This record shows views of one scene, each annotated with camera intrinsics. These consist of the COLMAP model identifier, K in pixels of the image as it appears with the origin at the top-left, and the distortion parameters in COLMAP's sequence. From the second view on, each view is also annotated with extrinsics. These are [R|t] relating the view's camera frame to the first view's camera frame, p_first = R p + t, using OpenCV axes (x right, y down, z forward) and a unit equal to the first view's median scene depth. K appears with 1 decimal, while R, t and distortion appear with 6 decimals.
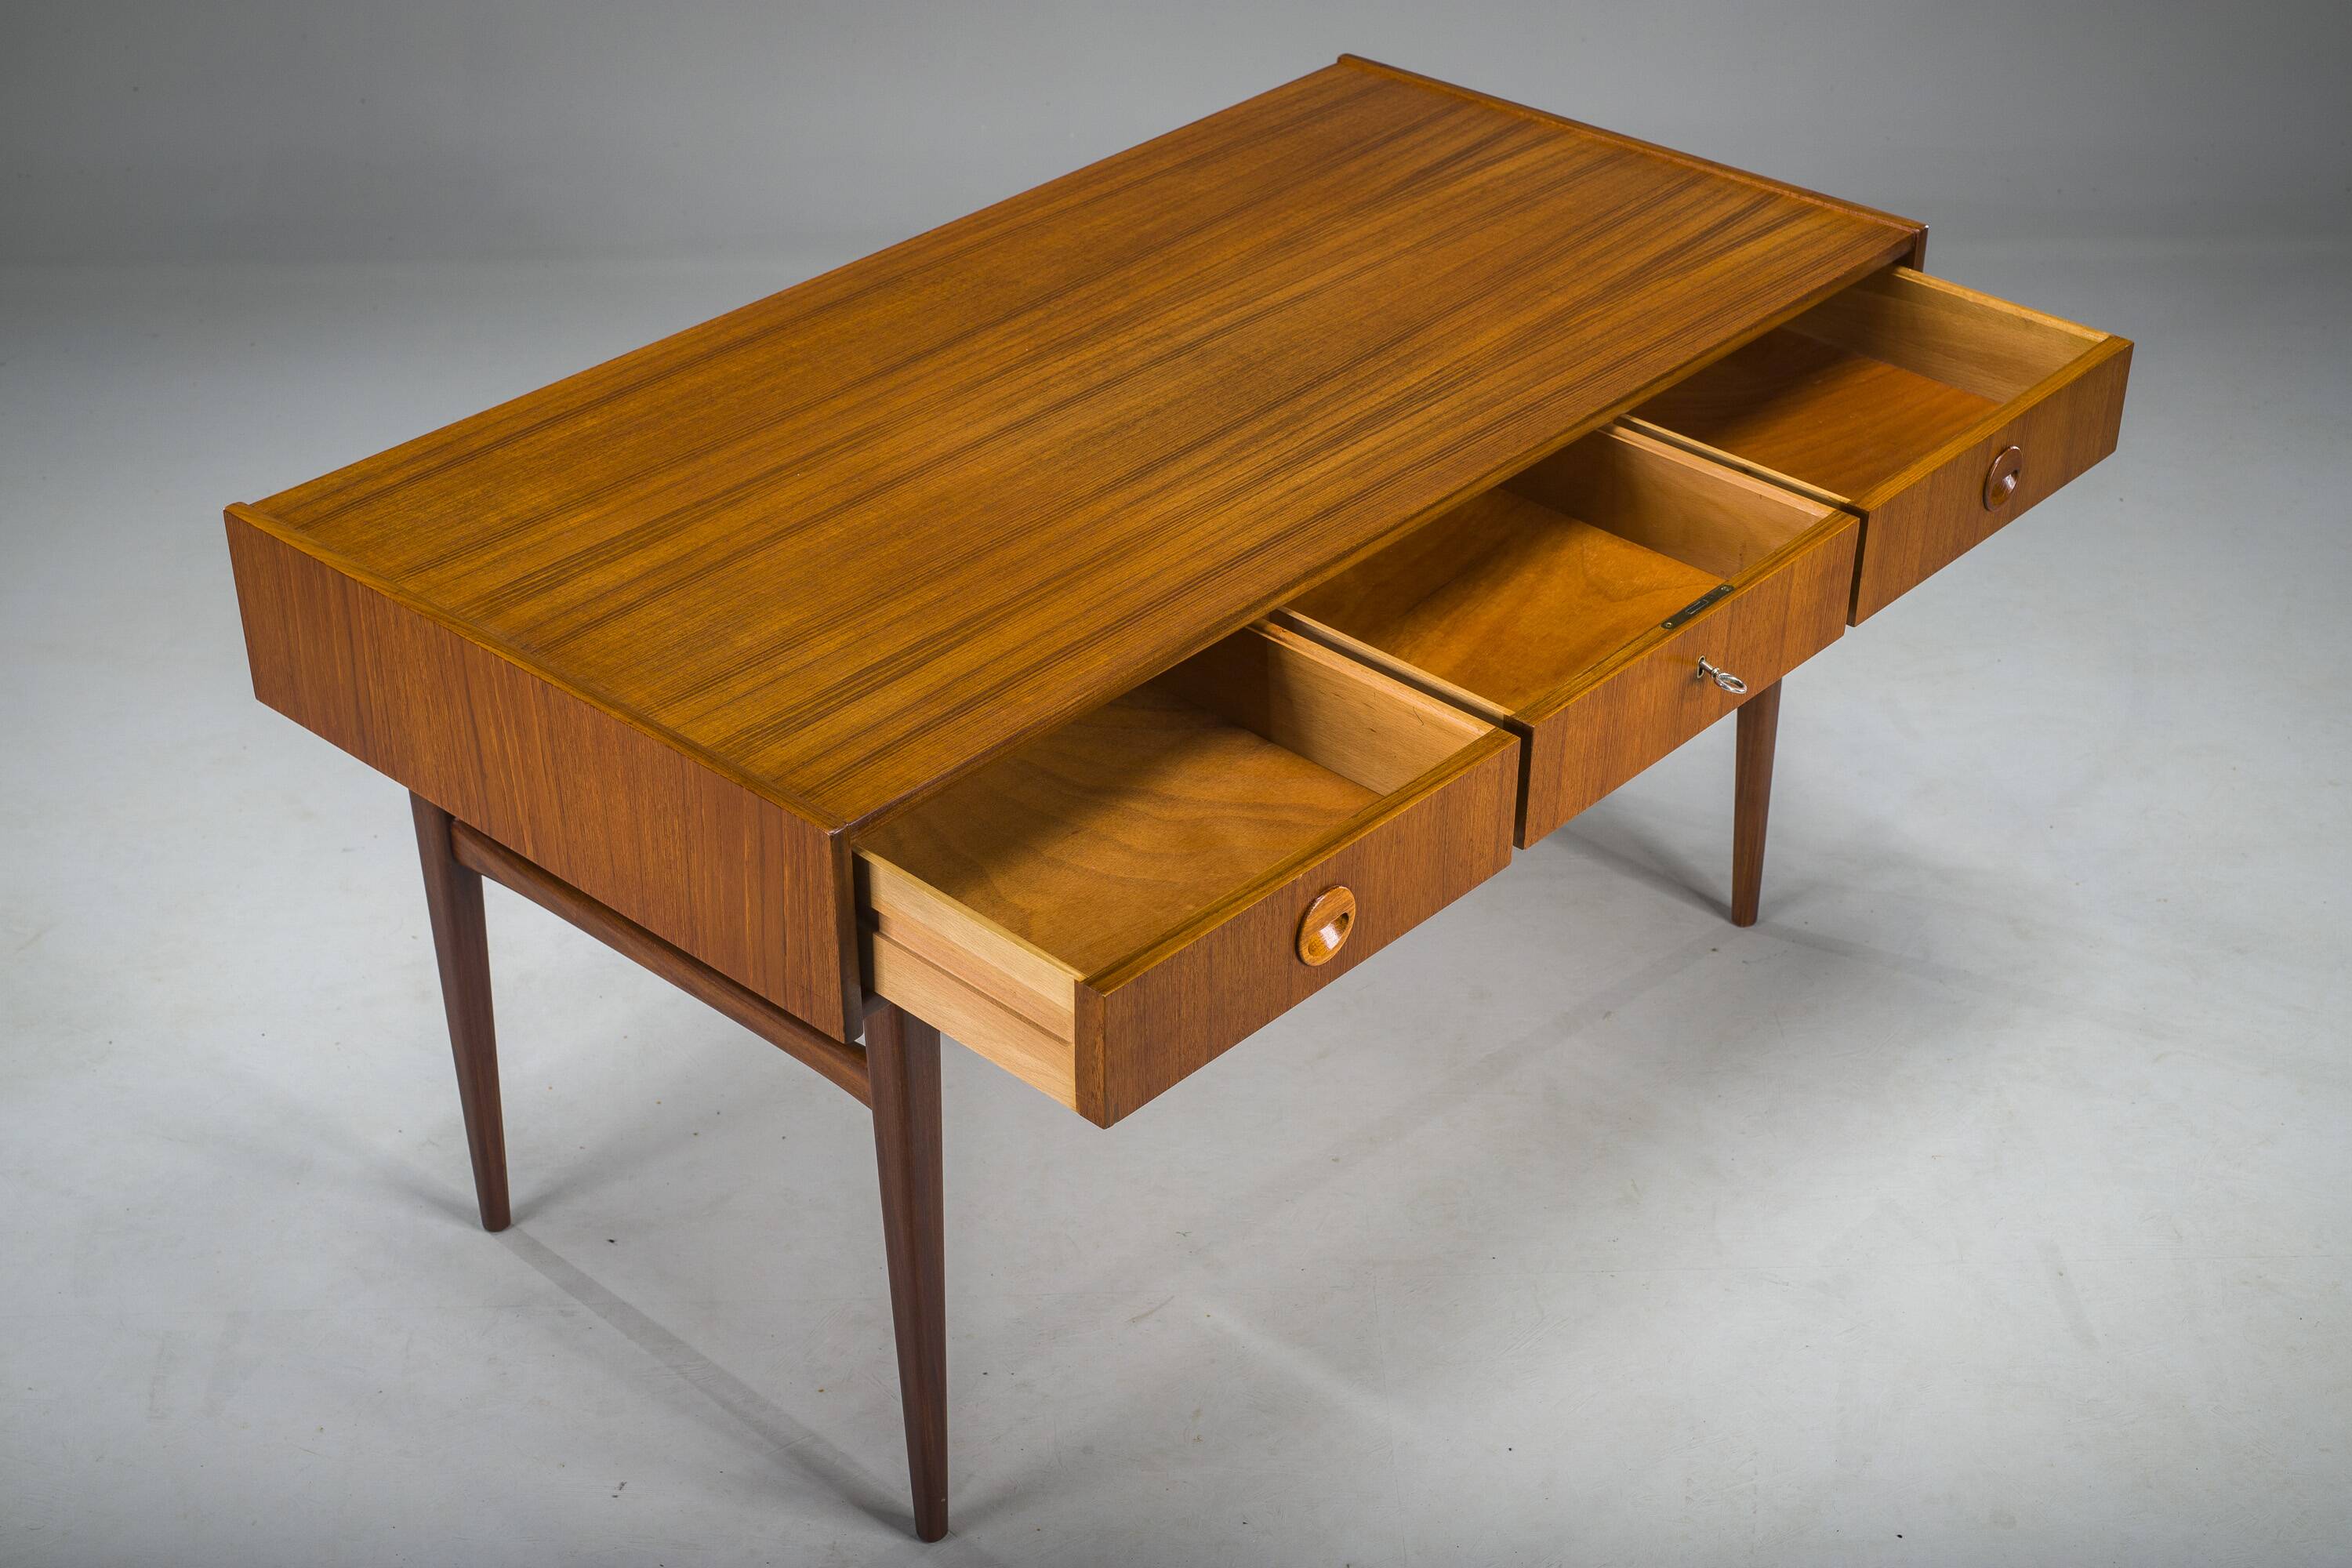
lens RADIAL K [[3369.4, 0, 1176.0], [0, 3369.4, 784.0], [0, 0, 1]] dist [-0.018249, 0.076936]
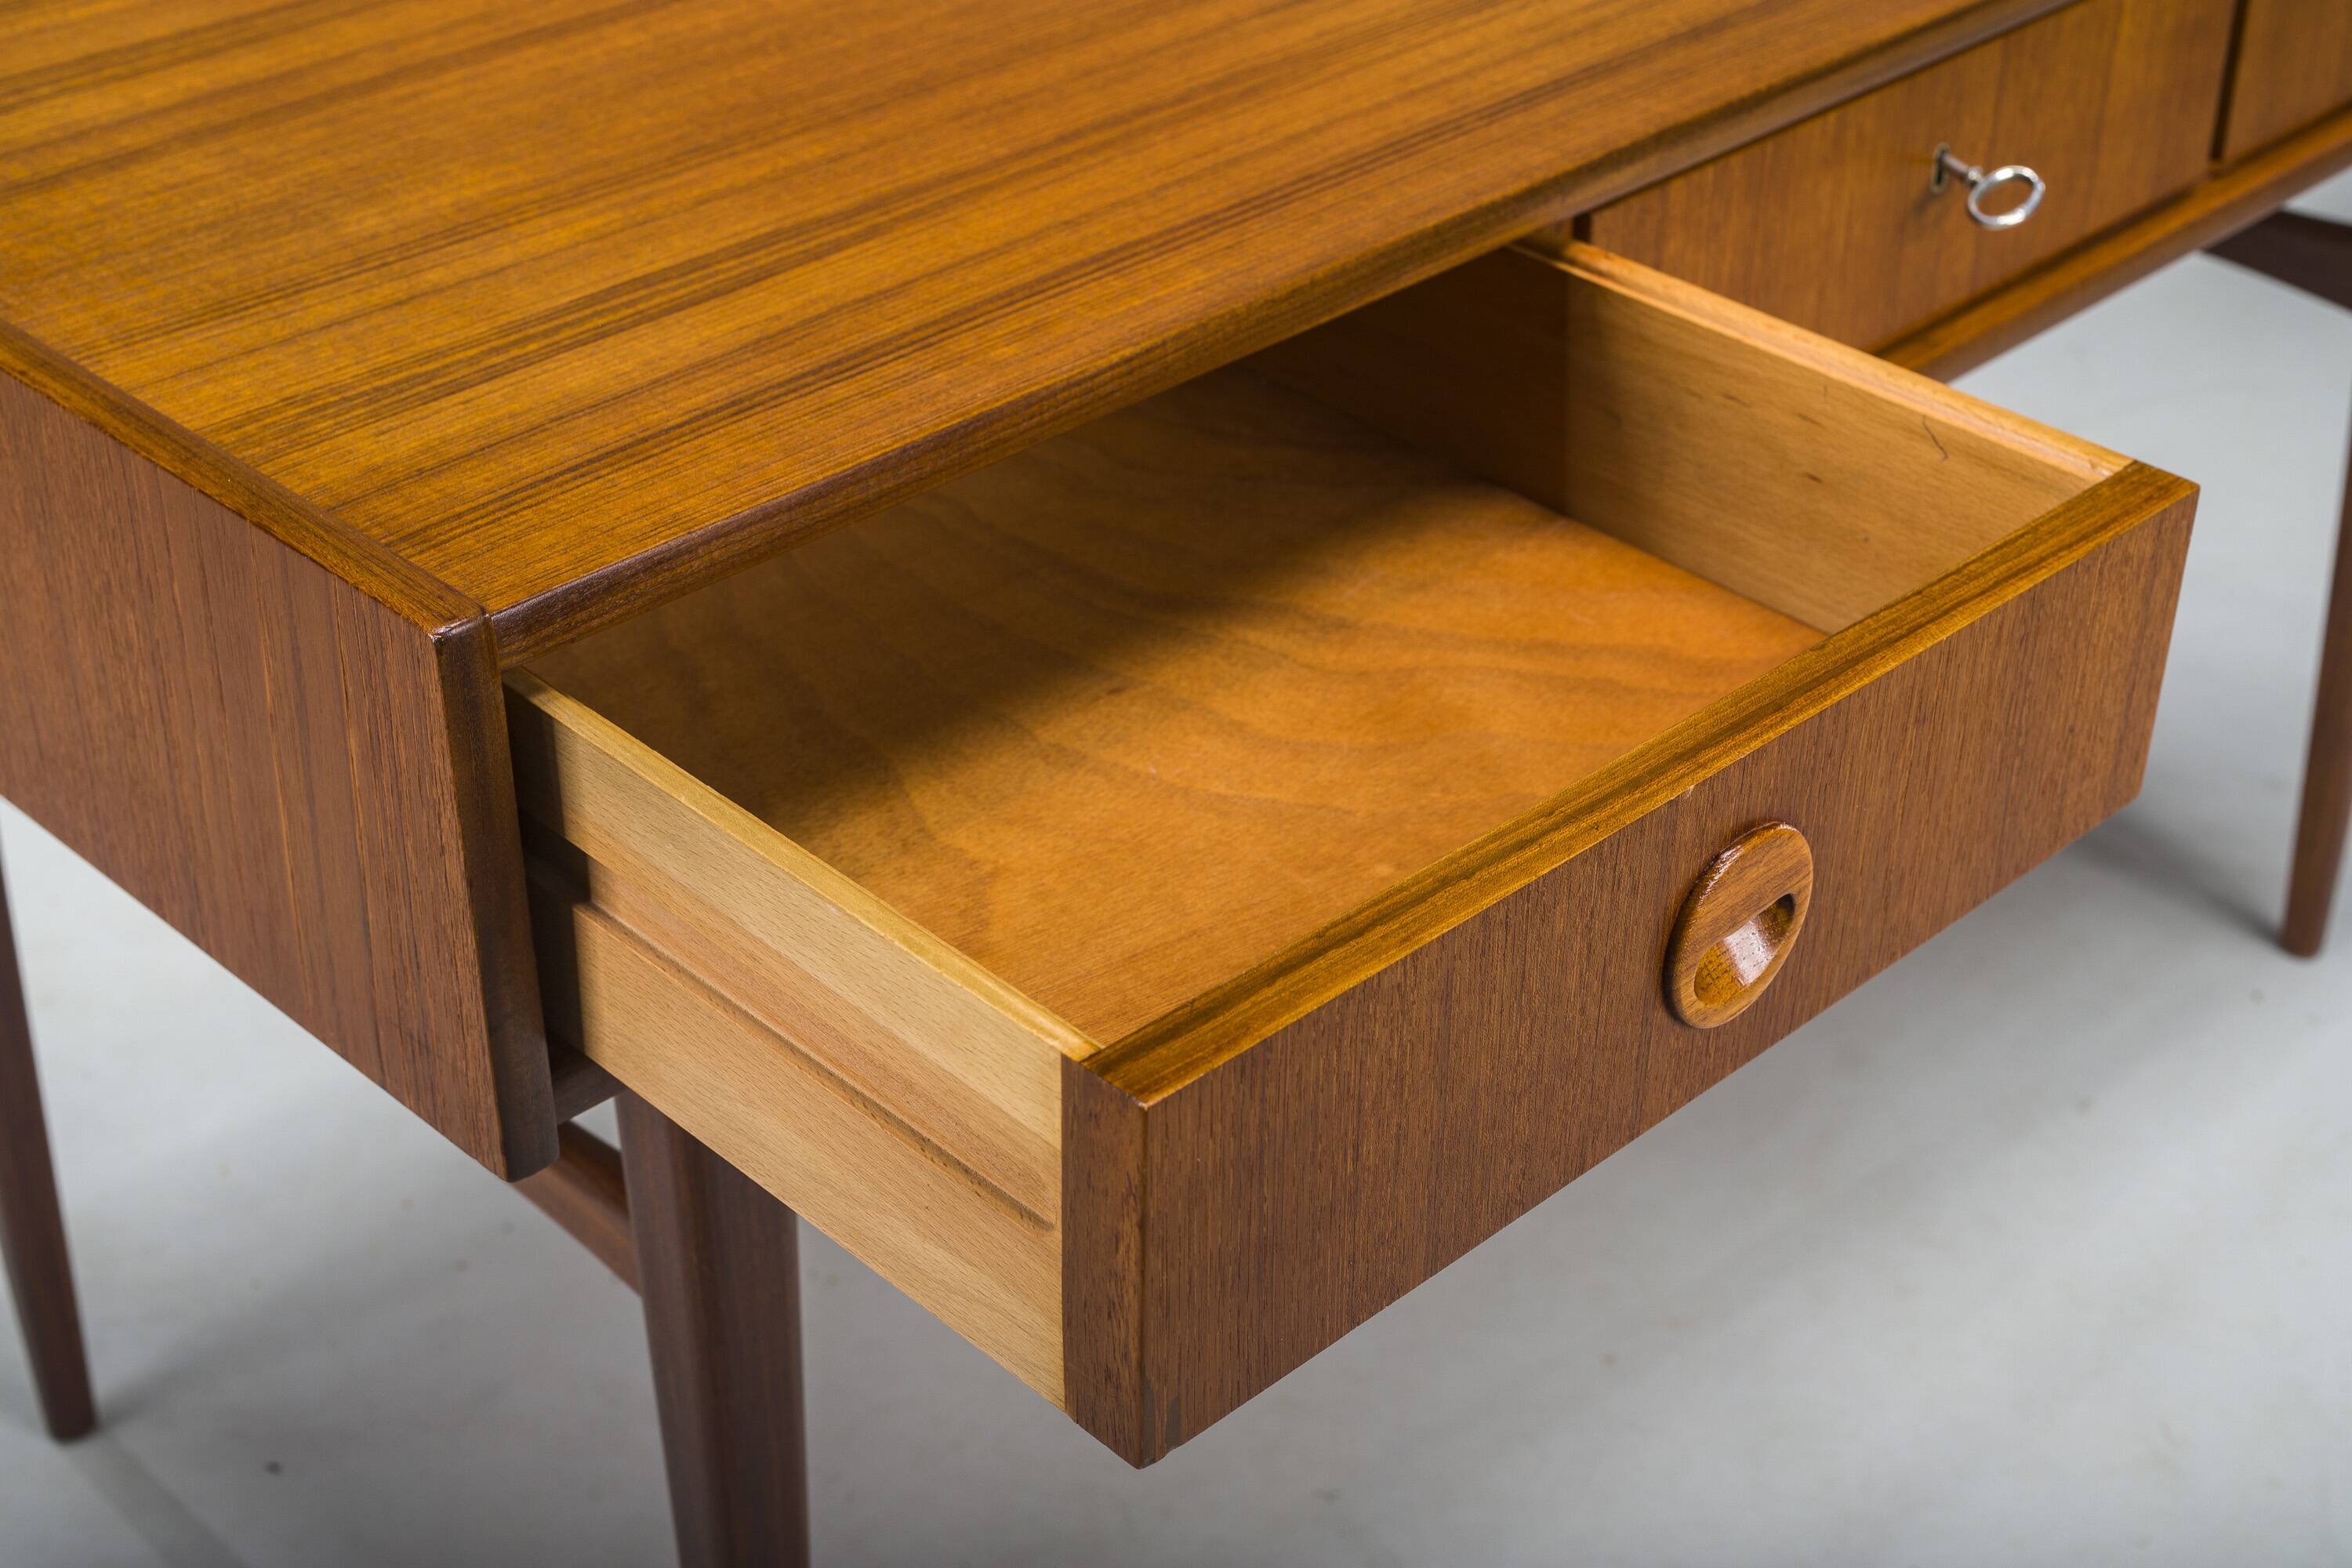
lens RADIAL K [[3369.4, 0, 1176.0], [0, 3369.4, 784.0], [0, 0, 1]] dist [-0.018249, 0.076936]
pose [[0.998662, 0.031335, -0.041133, -0.004361], [-0.031400, 0.999506, -0.000930, 0.026884], [0.041083, 0.002220, 0.999153, 0.582406]]
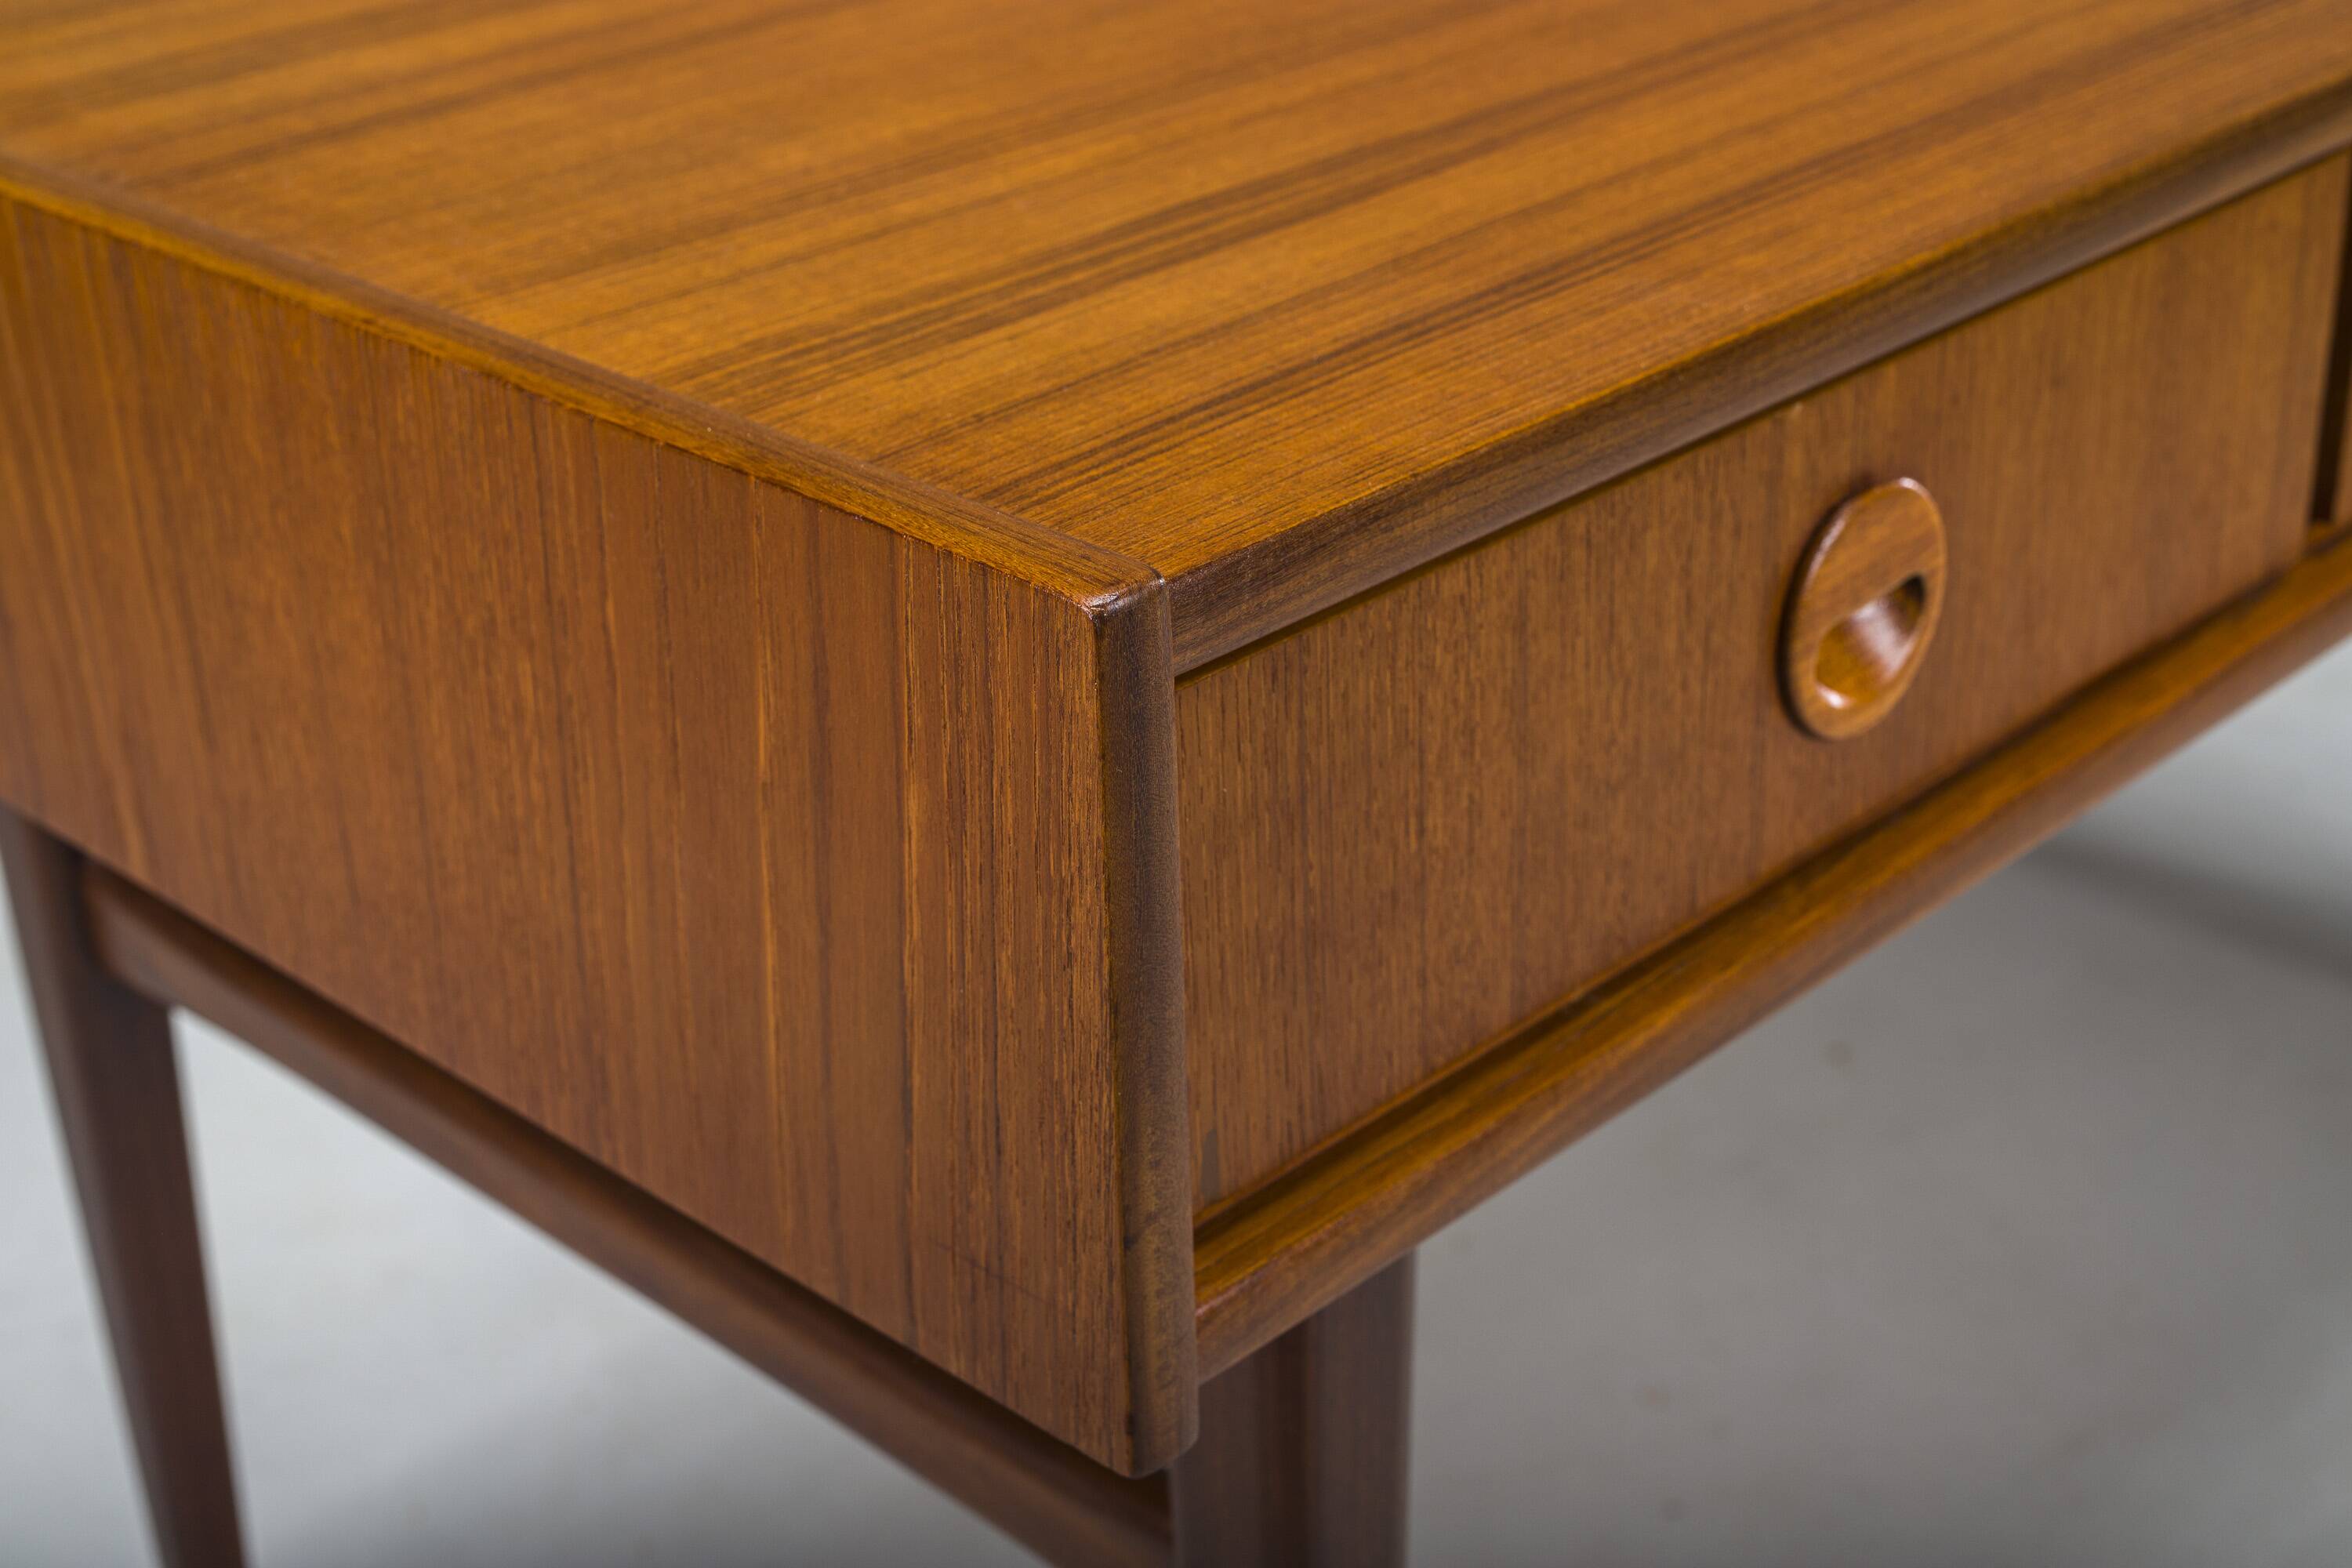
lens RADIAL K [[3369.4, 0, 1176.0], [0, 3369.4, 784.0], [0, 0, 1]] dist [-0.018249, 0.076936]
pose [[0.999100, -0.005483, -0.042061, -0.080274], [0.001422, 0.995383, -0.095975, 0.046532], [0.042393, 0.095828, 0.994495, 0.705246]]
